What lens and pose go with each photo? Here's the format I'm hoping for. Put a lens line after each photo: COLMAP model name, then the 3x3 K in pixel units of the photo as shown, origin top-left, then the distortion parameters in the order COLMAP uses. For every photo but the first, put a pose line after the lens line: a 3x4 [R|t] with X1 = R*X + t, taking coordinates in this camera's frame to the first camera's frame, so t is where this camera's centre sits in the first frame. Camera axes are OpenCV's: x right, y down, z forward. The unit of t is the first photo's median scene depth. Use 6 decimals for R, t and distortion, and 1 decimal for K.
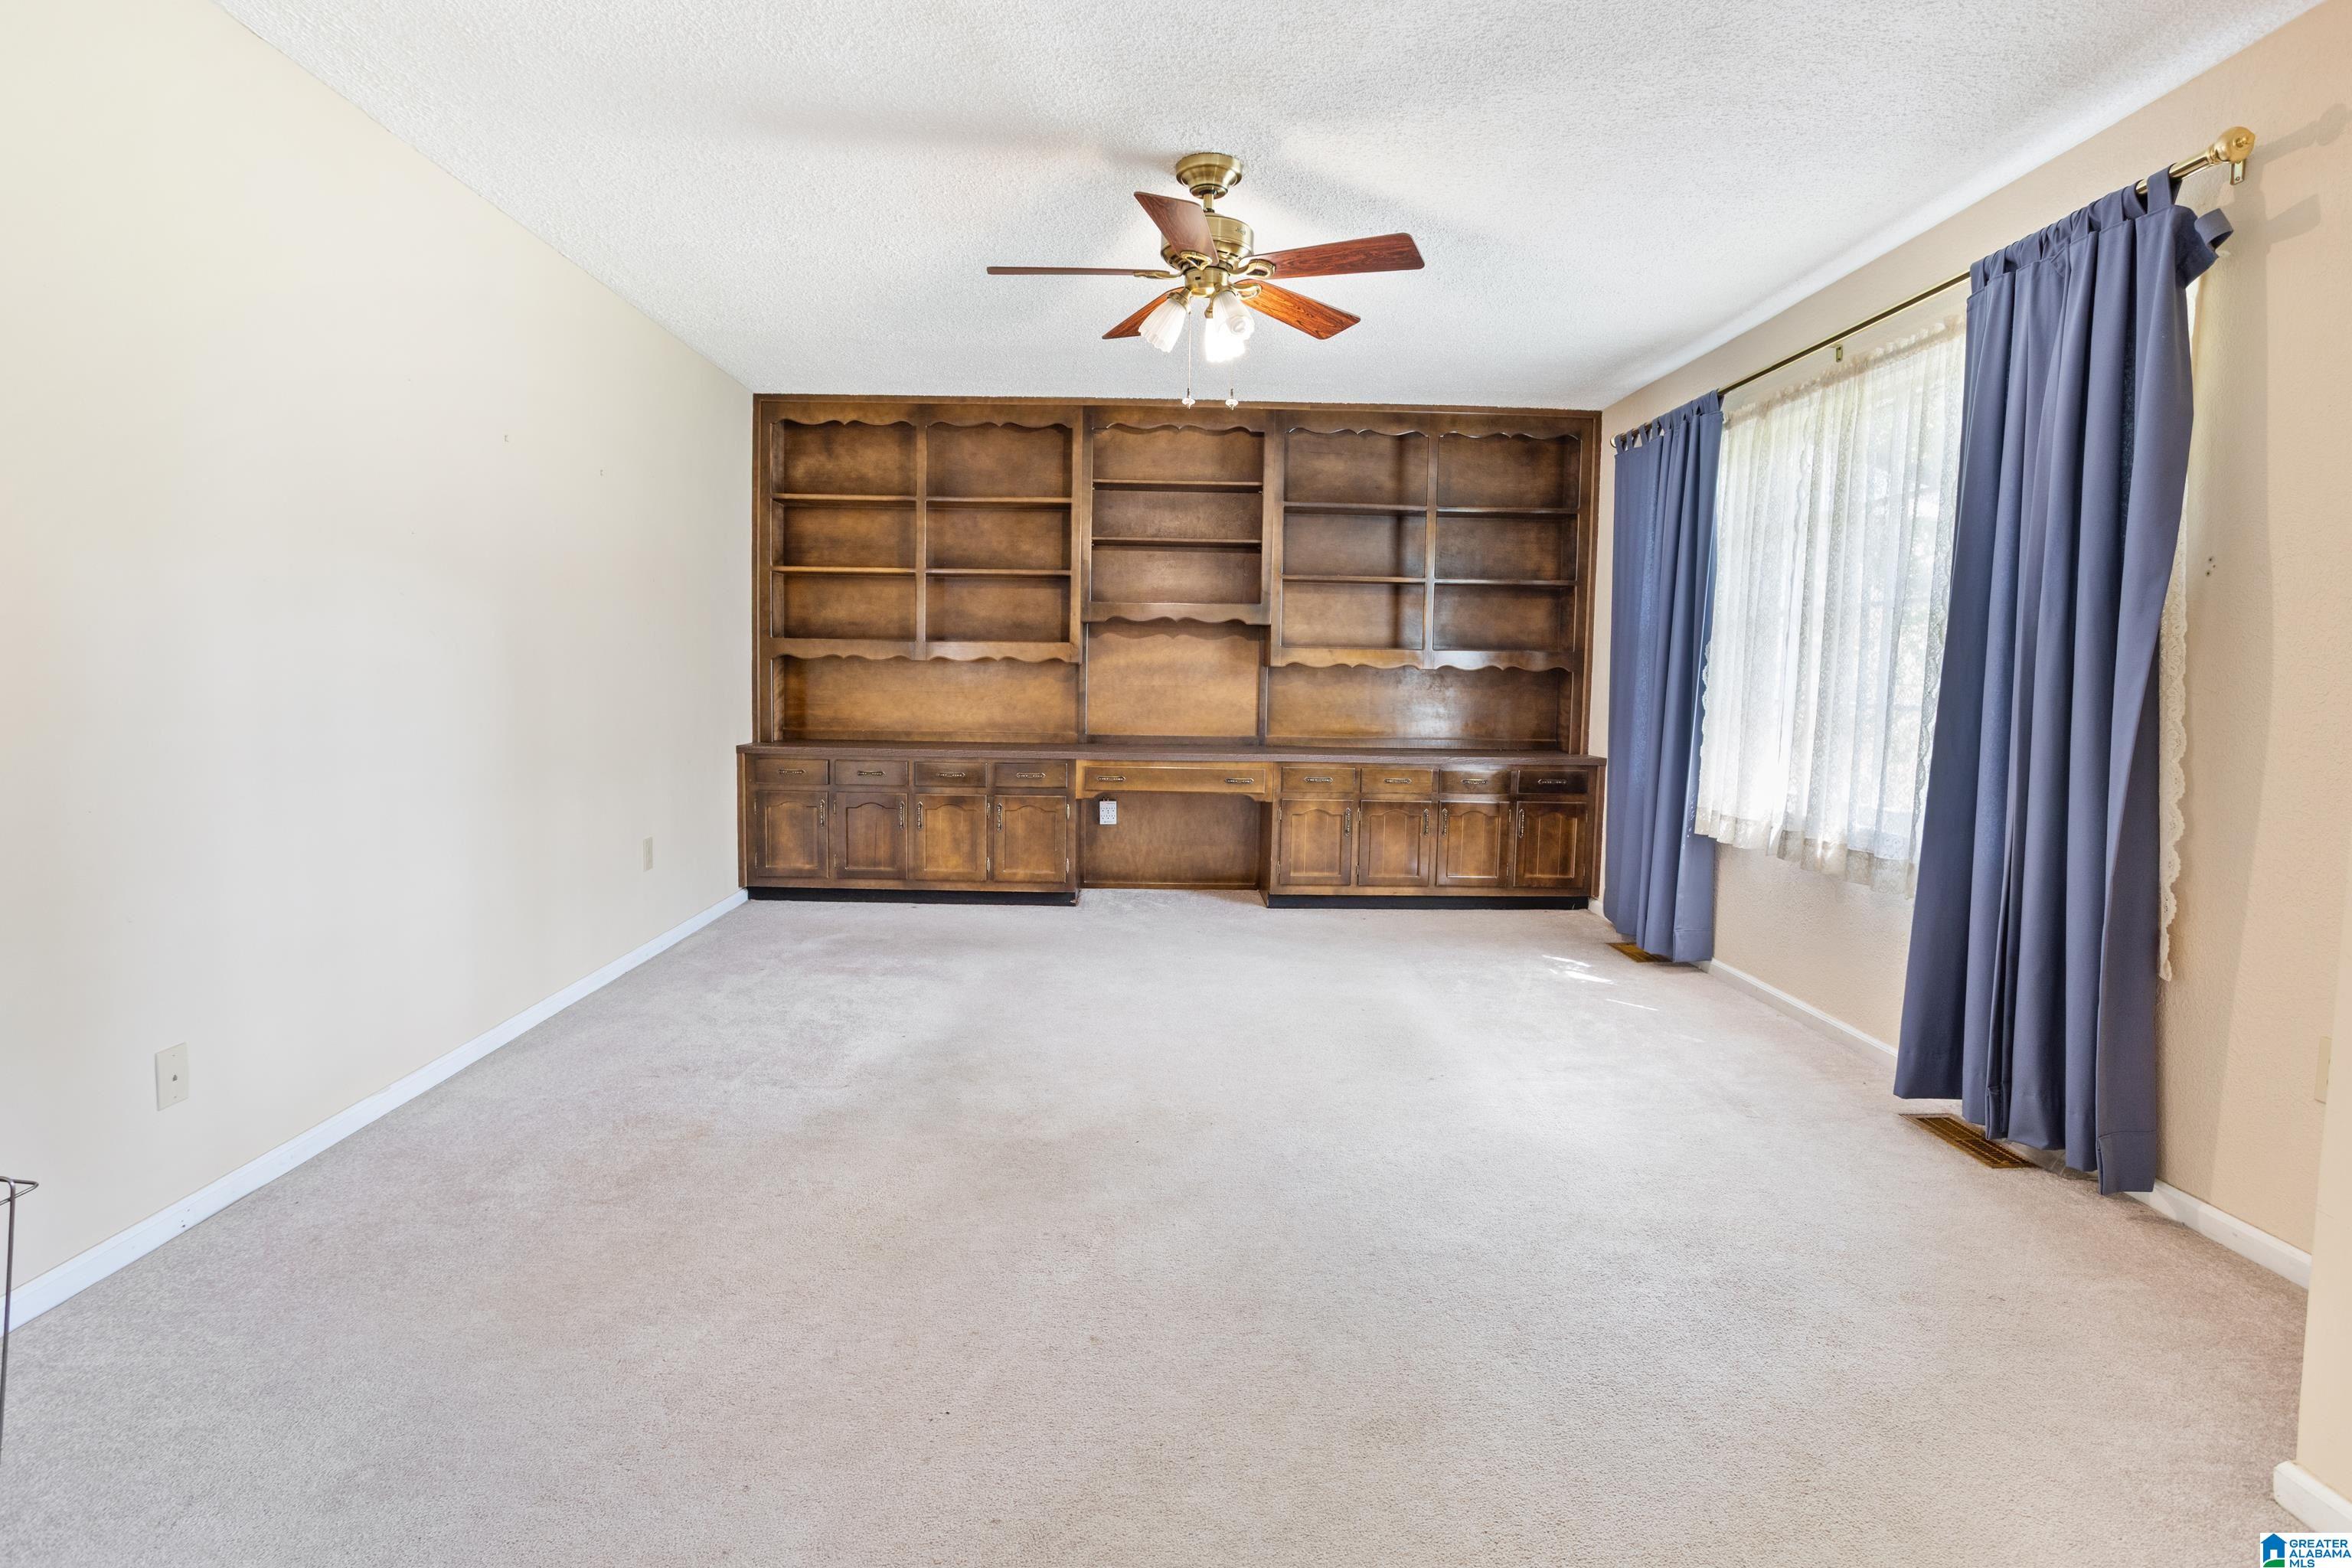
lens RADIAL K [[1200.8, 0, 1175.7], [0, 1200.8, 768.4], [0, 0, 1]] dist [-0.065566, 0.025984]
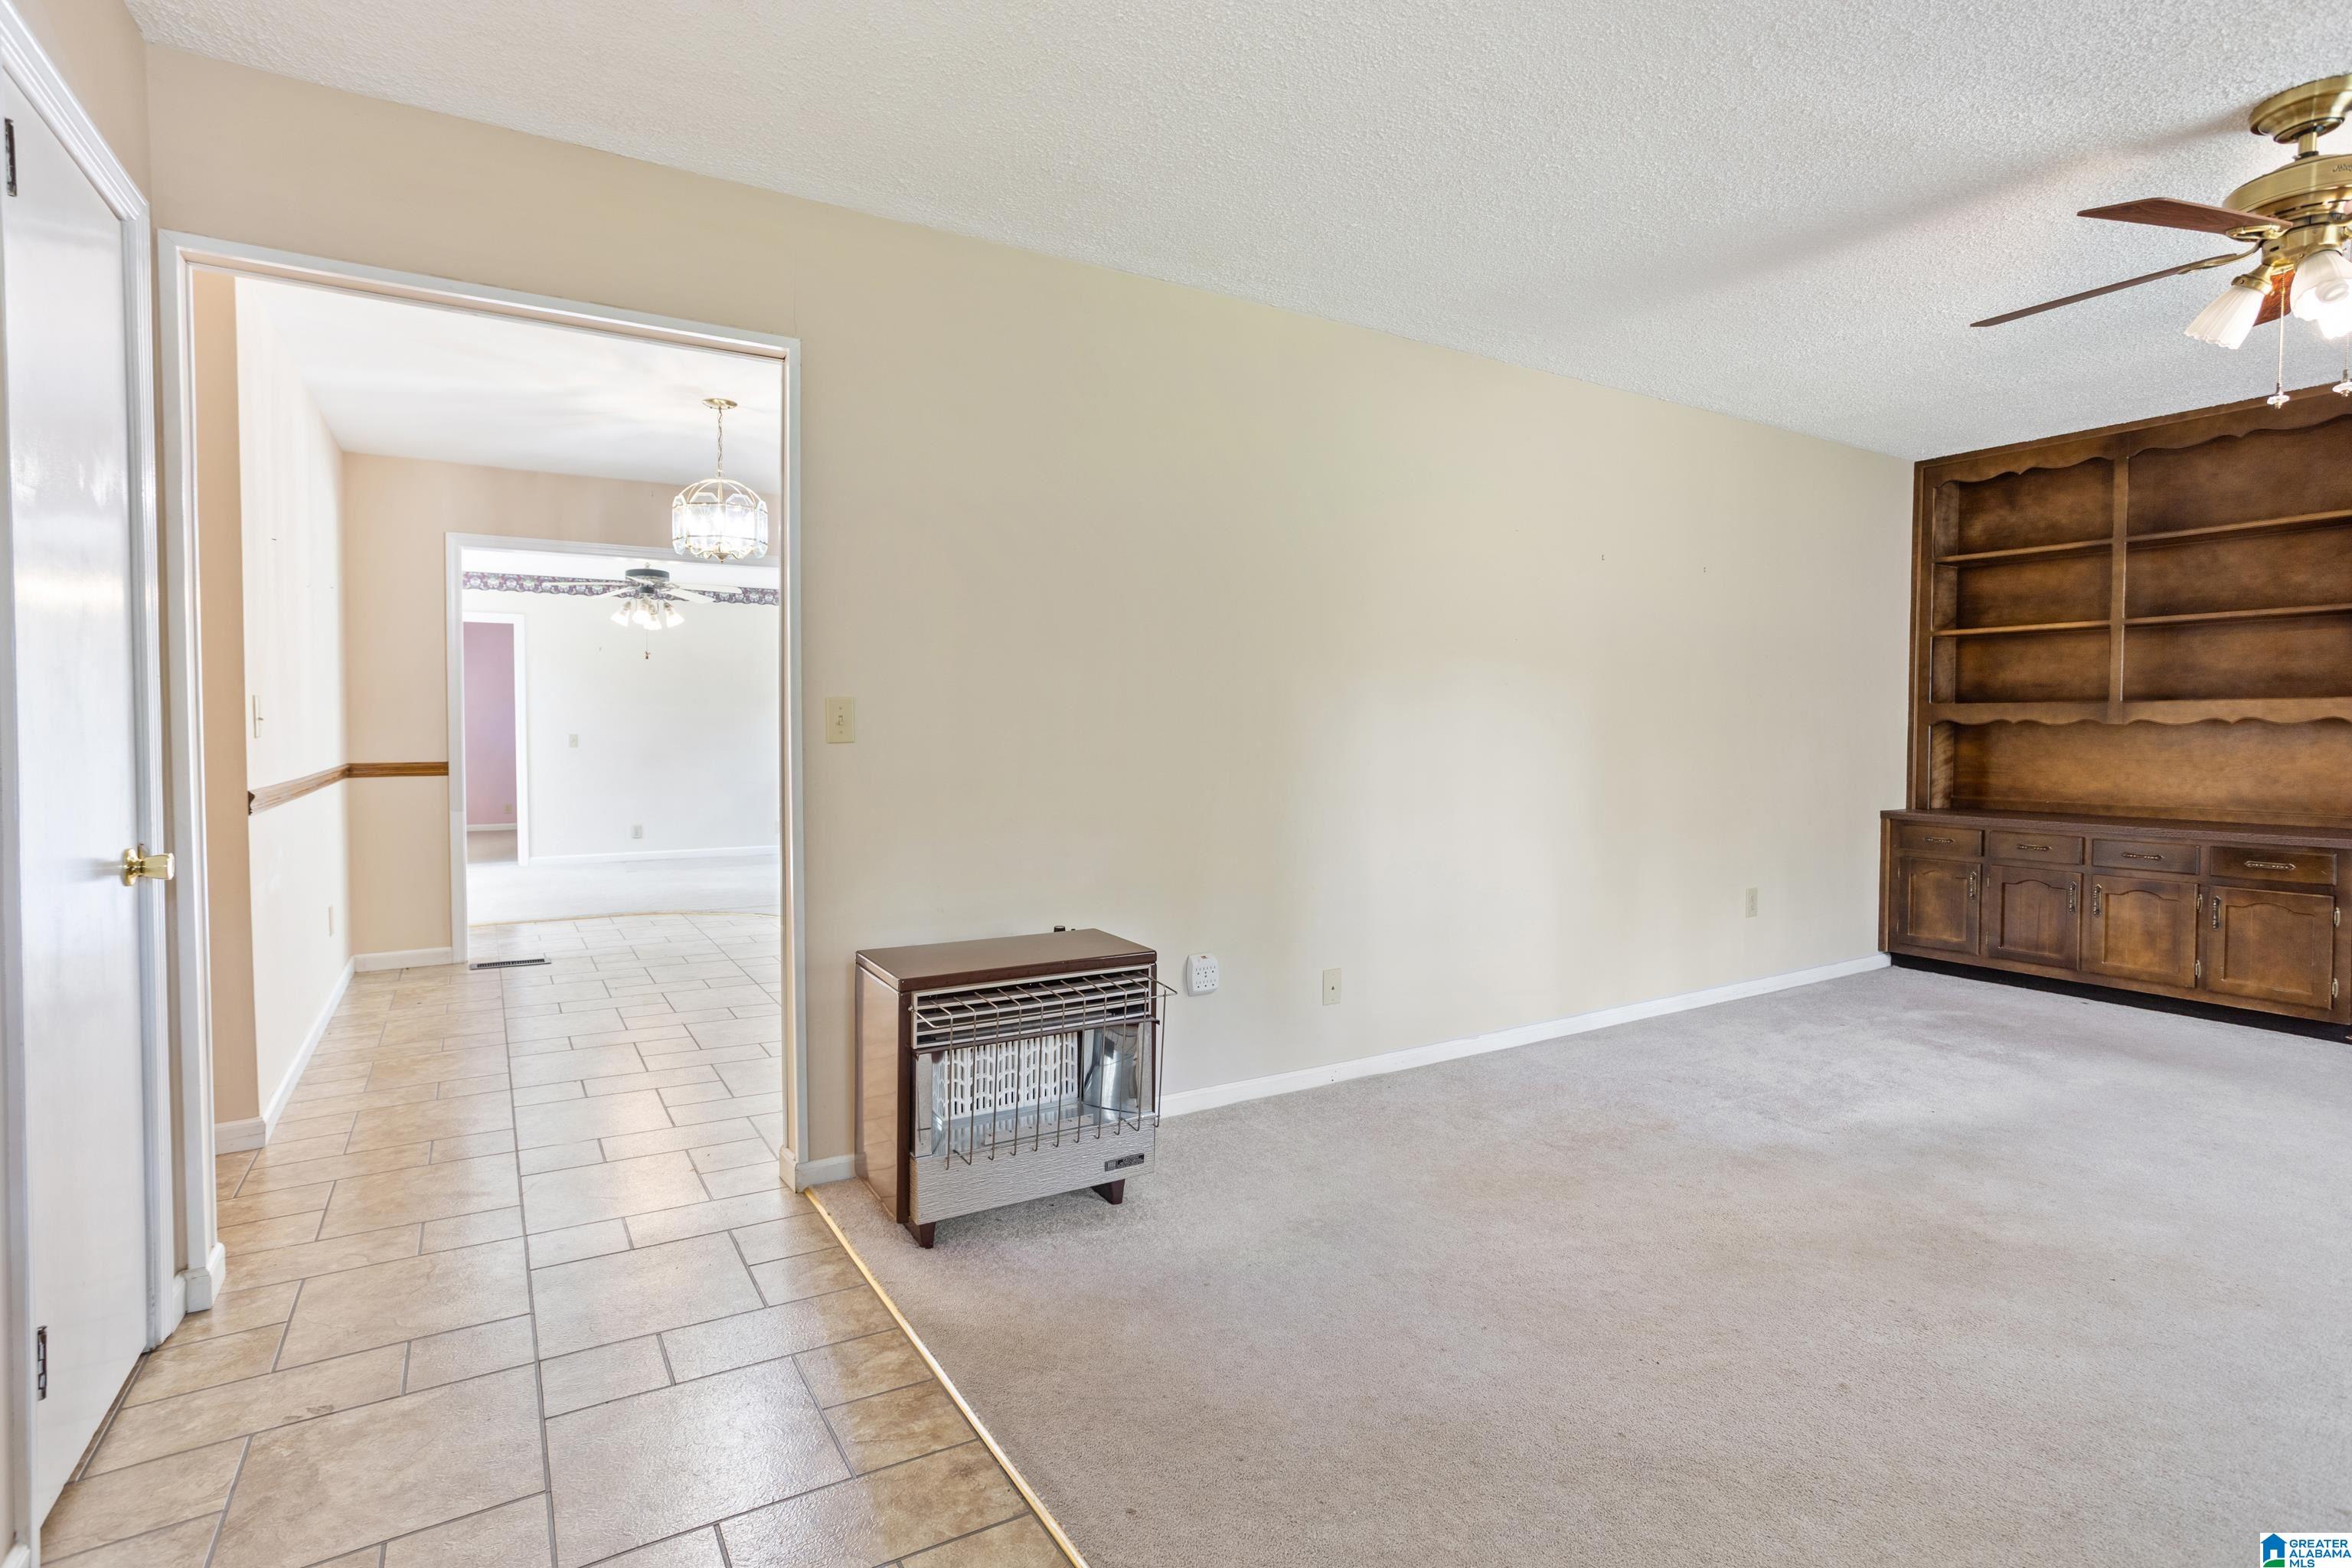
lens RADIAL K [[1200.8, 0, 1175.7], [0, 1200.8, 768.4], [0, 0, 1]] dist [-0.065566, 0.025984]
pose [[0.475633, 0.011304, -0.879571, 0.214679], [-0.062196, 0.997847, -0.020809, 0.002888], [0.877442, 0.064603, 0.475312, -0.006601]]
